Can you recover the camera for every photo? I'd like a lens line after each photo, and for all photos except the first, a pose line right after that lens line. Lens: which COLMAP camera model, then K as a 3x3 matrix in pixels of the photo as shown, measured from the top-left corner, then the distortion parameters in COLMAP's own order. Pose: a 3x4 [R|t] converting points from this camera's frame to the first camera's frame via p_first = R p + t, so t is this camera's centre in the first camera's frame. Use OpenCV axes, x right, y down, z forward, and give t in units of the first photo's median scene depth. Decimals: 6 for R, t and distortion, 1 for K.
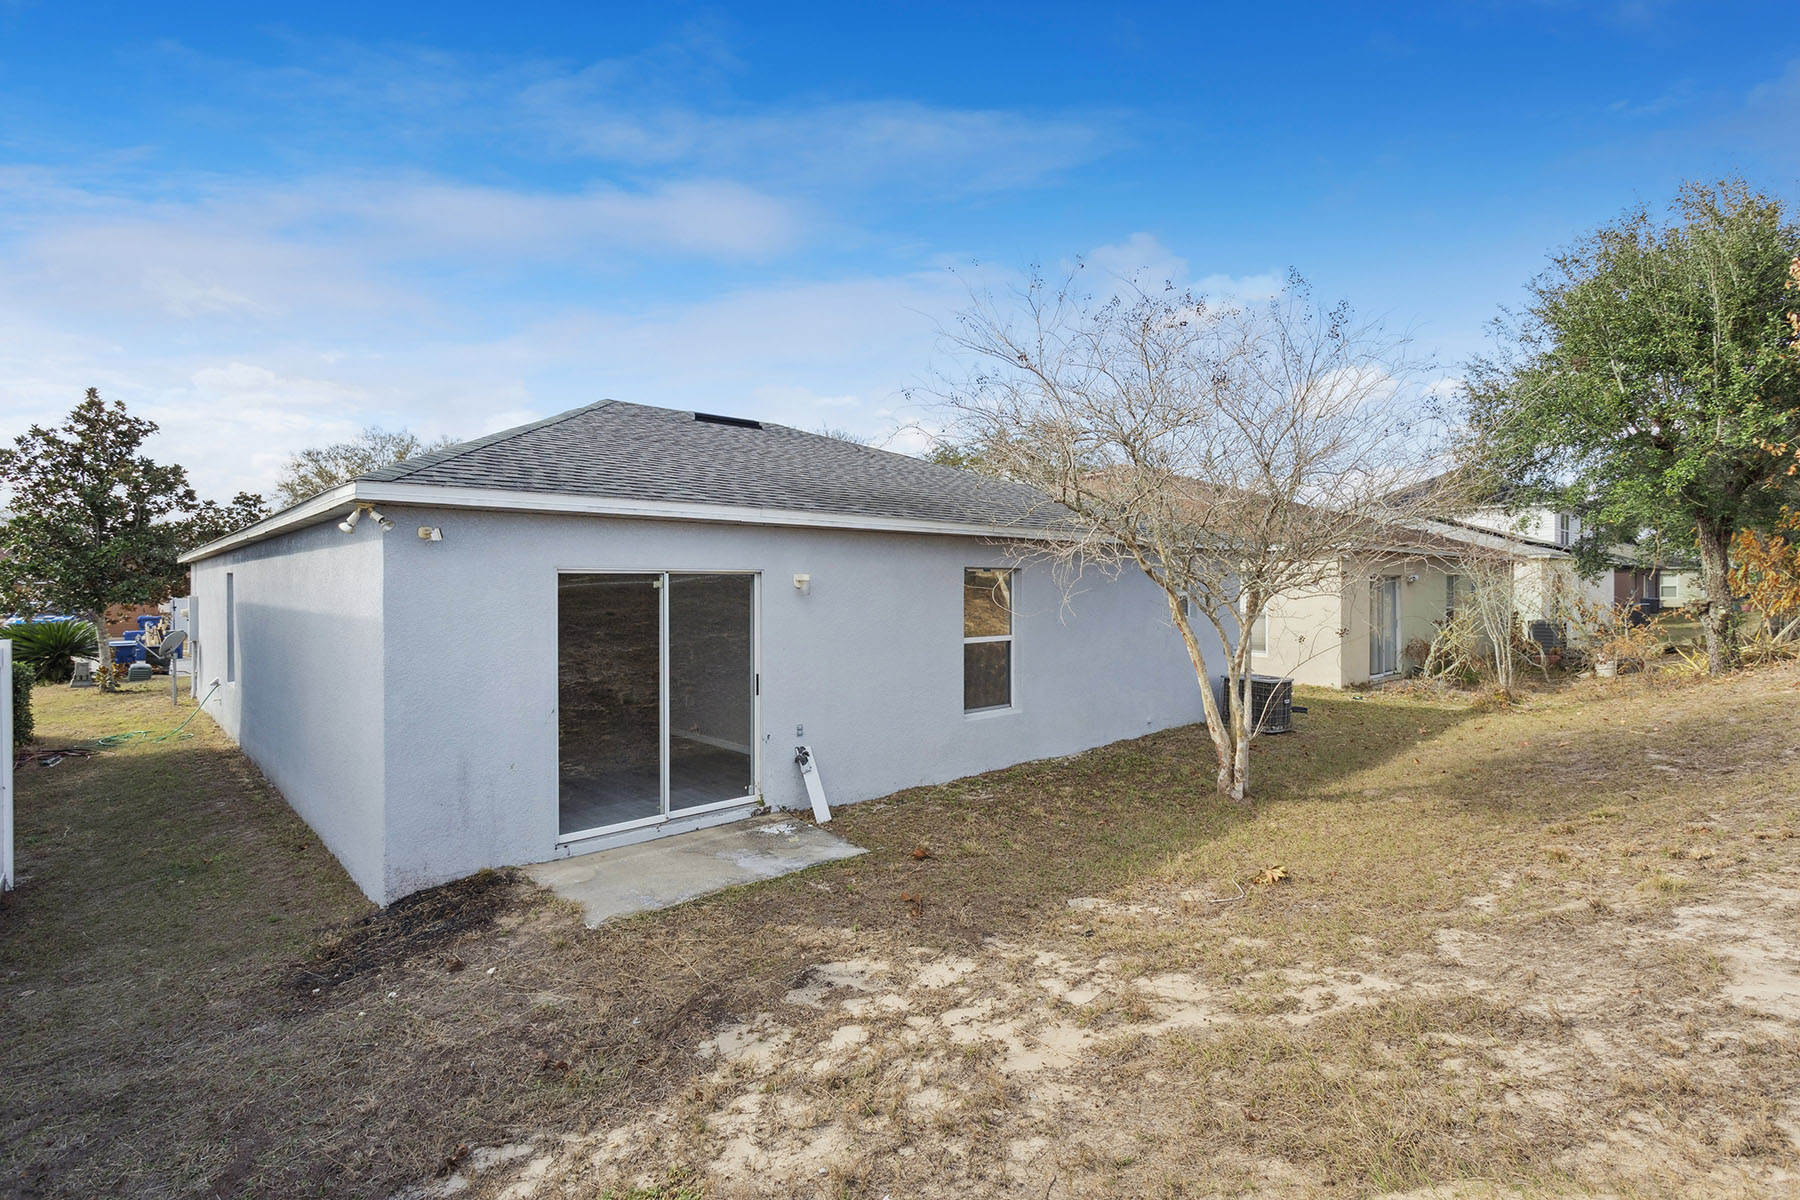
lens RADIAL K [[868.0, 0, 892.9], [0, 868.0, 600.3], [0, 0, 1]] dist [-0.006645, 0.002599]
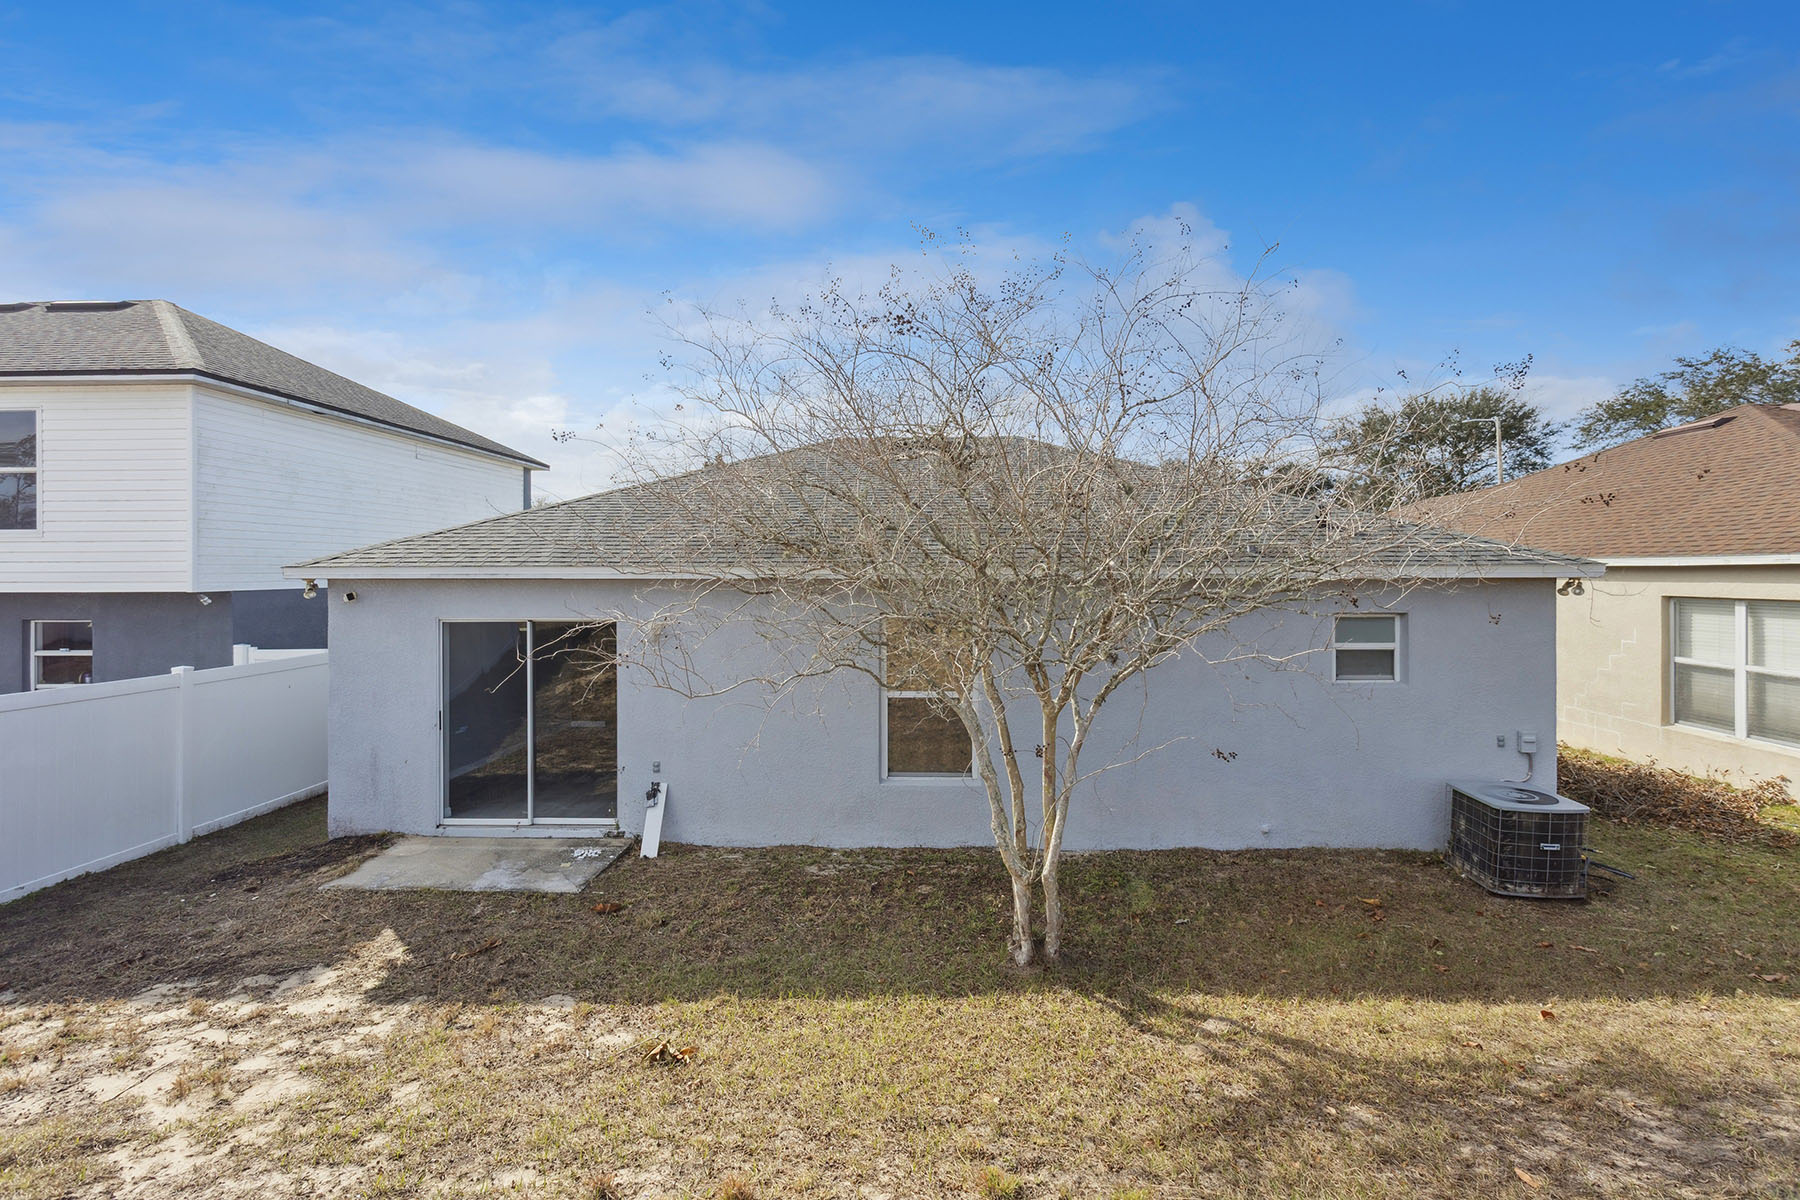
lens RADIAL K [[868.0, 0, 893.7], [0, 868.0, 580.6], [0, 0, 1]] dist [-0.006645, 0.002599]
pose [[0.710160, 0.012145, -0.703936, 1.019319], [-0.013365, 0.999904, 0.003769, -0.107019], [0.703913, 0.006732, 0.710254, 0.524772]]
